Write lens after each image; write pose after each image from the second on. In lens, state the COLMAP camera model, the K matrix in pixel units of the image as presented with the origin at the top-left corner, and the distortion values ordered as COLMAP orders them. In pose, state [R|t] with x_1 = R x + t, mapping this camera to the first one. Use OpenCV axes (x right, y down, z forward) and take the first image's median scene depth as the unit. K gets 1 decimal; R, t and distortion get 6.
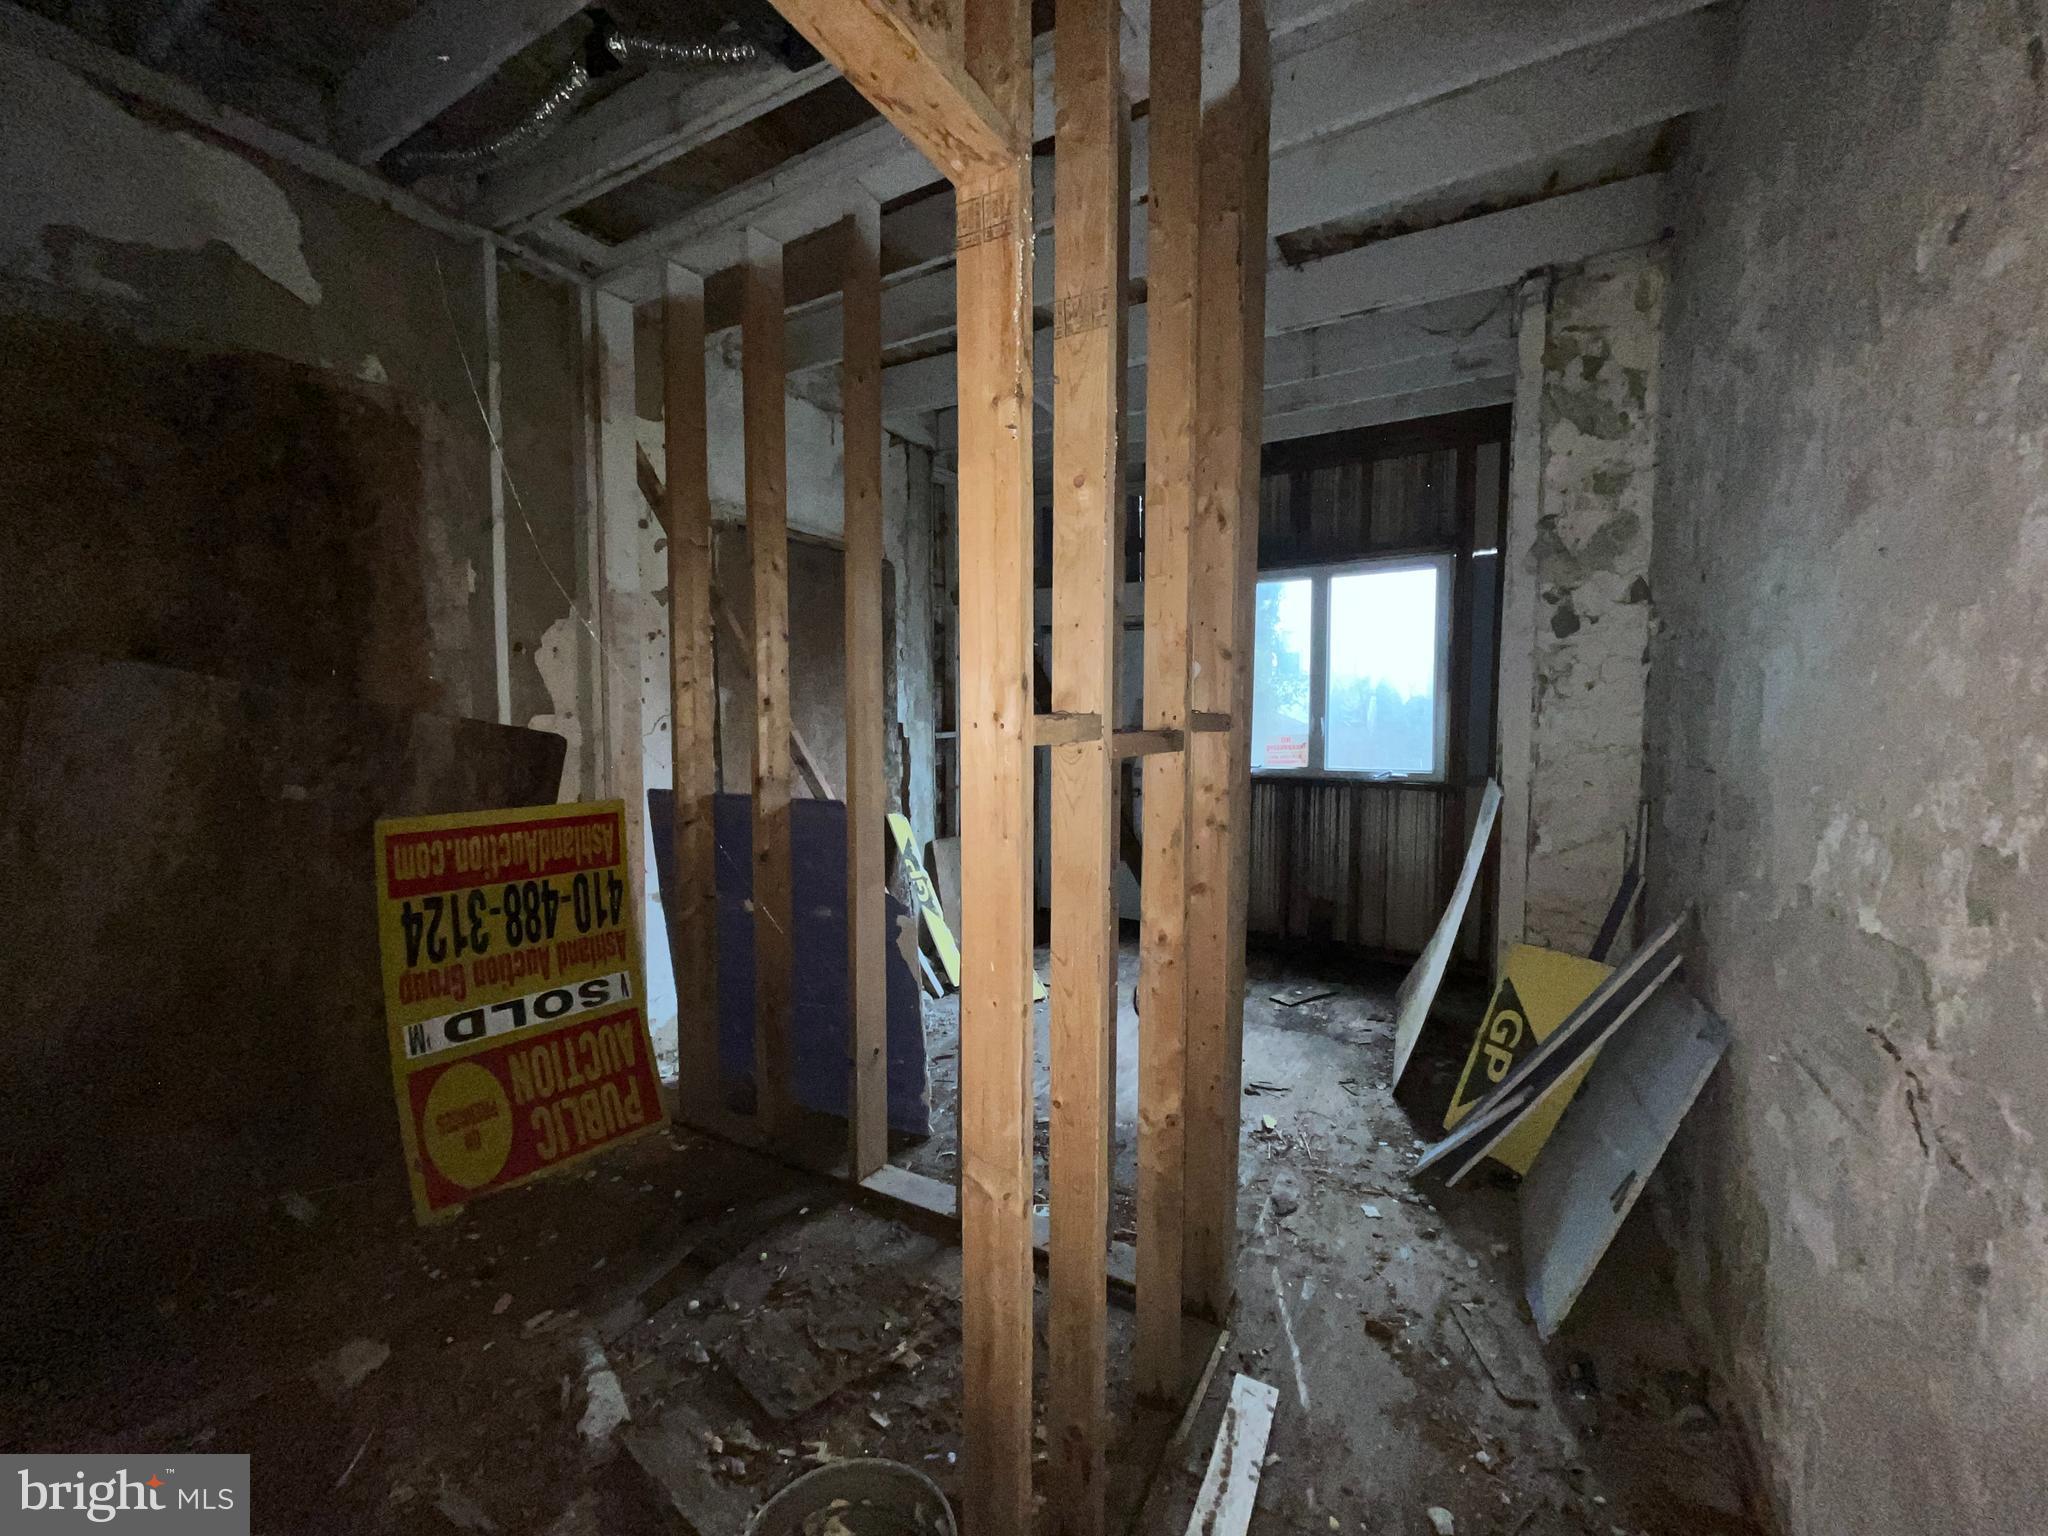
lens RADIAL K [[819.9, 0, 1022.9], [0, 819.9, 771.0], [0, 0, 1]] dist [0.001488, -0.000365]
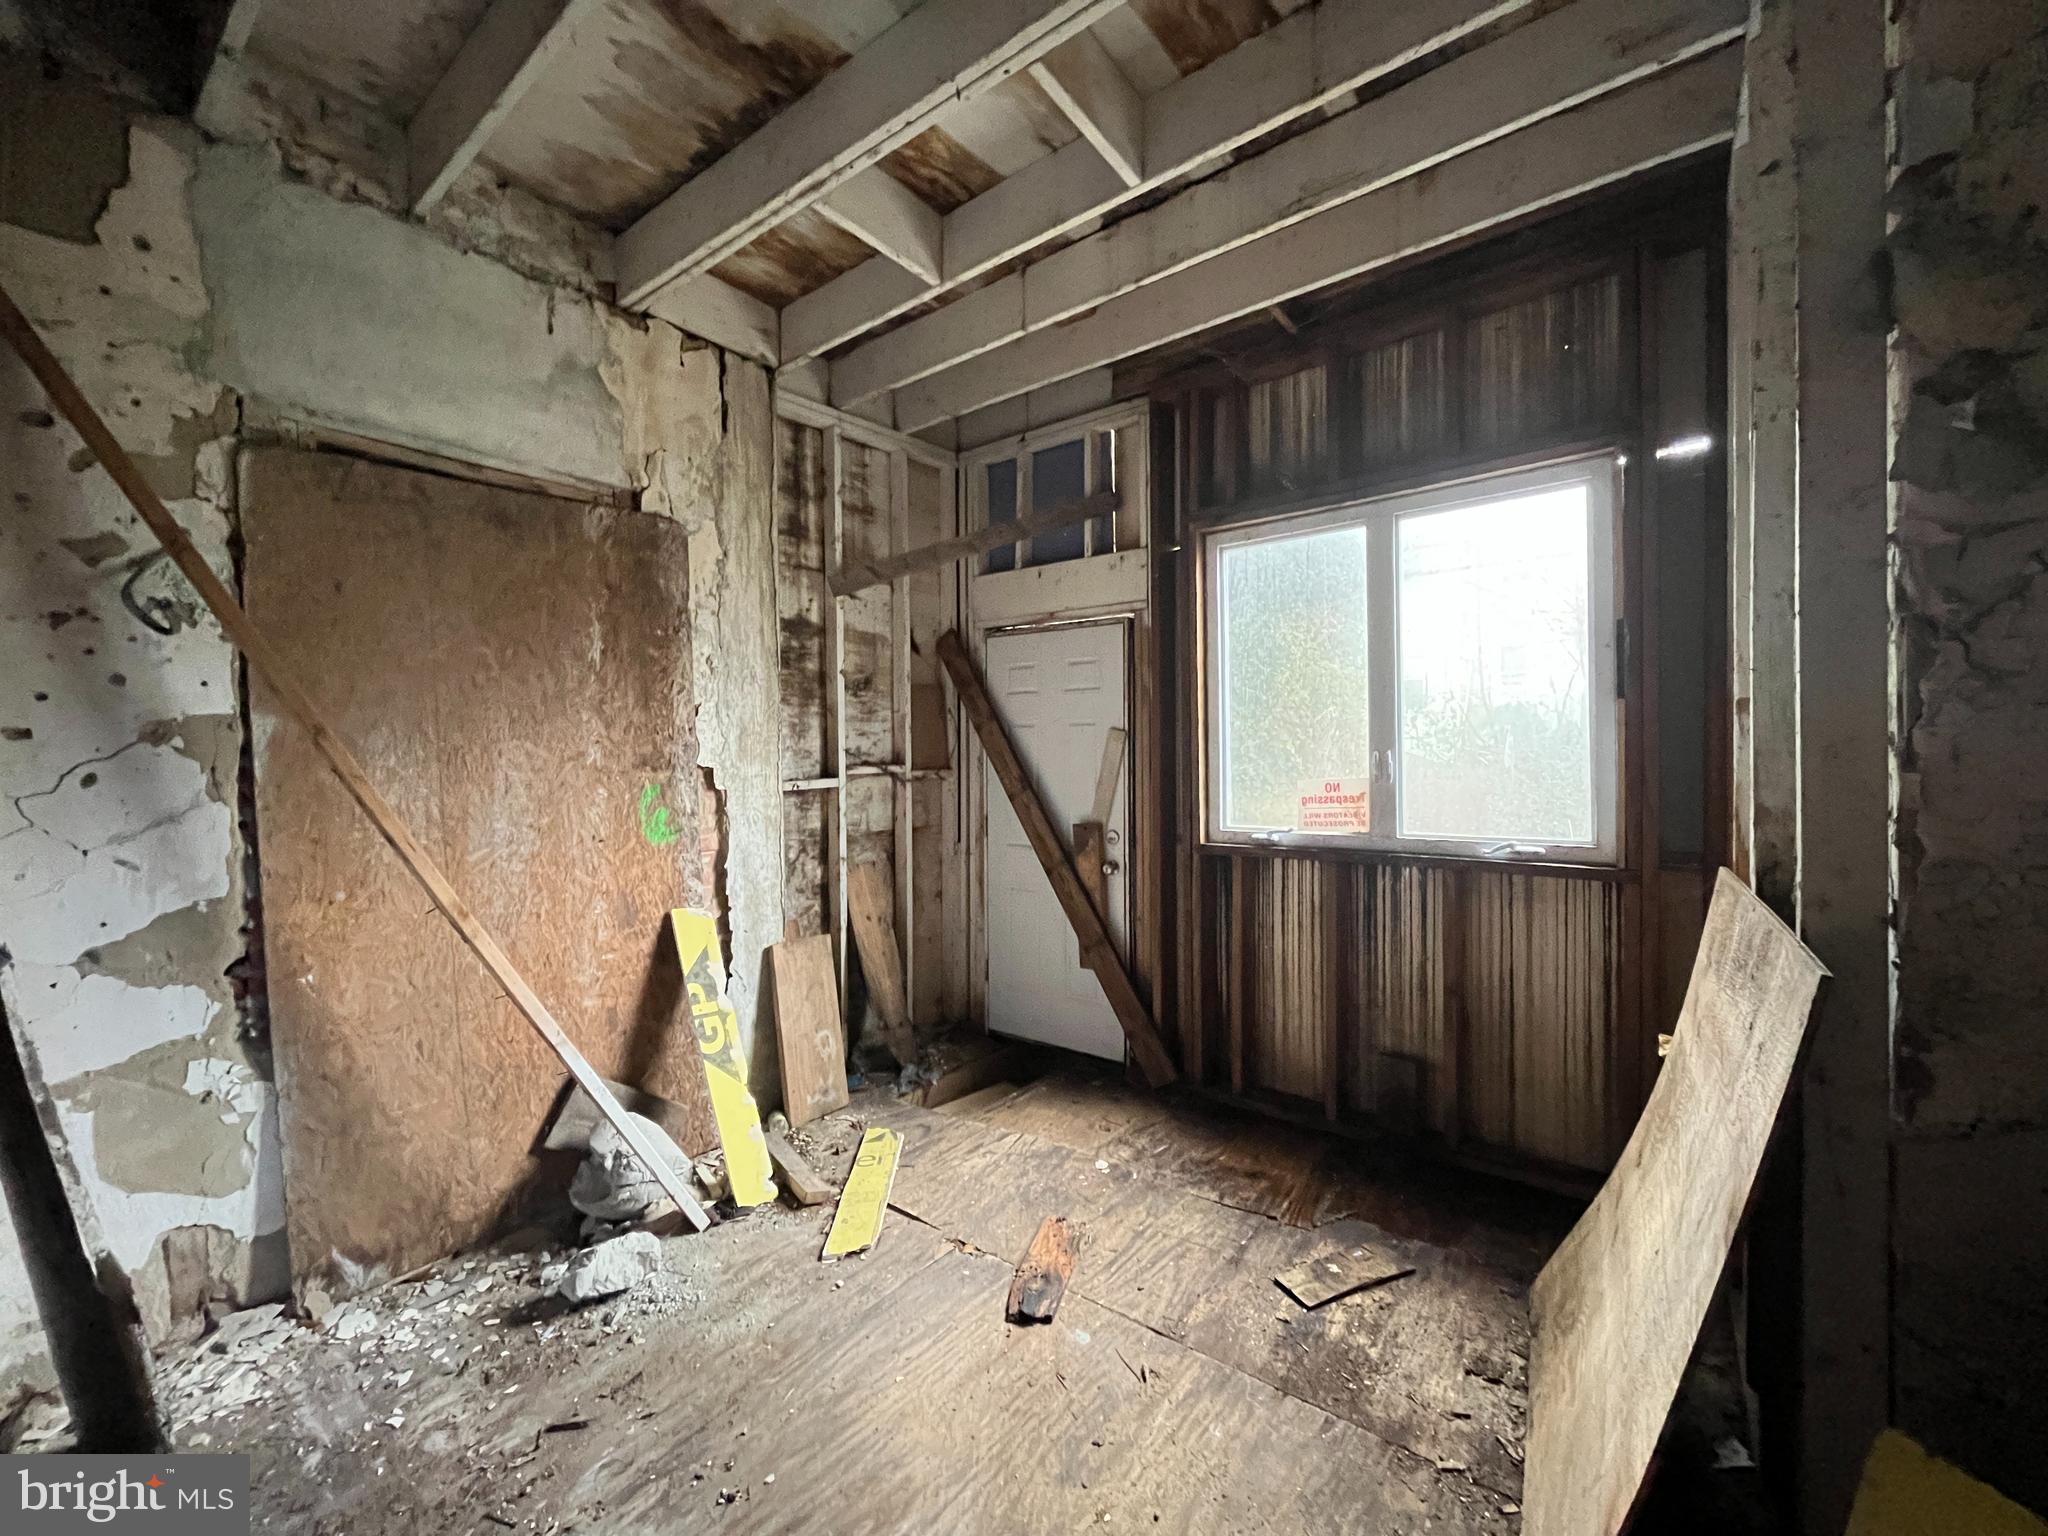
lens RADIAL K [[819.9, 0, 1024.0], [0, 819.9, 771.4], [0, 0, 1]] dist [0.001488, -0.000365]
pose [[0.989504, -0.009250, -0.144211, 0.199163], [0.002053, 0.998749, -0.049971, -0.022470], [0.144493, 0.049150, 0.988284, 0.394565]]
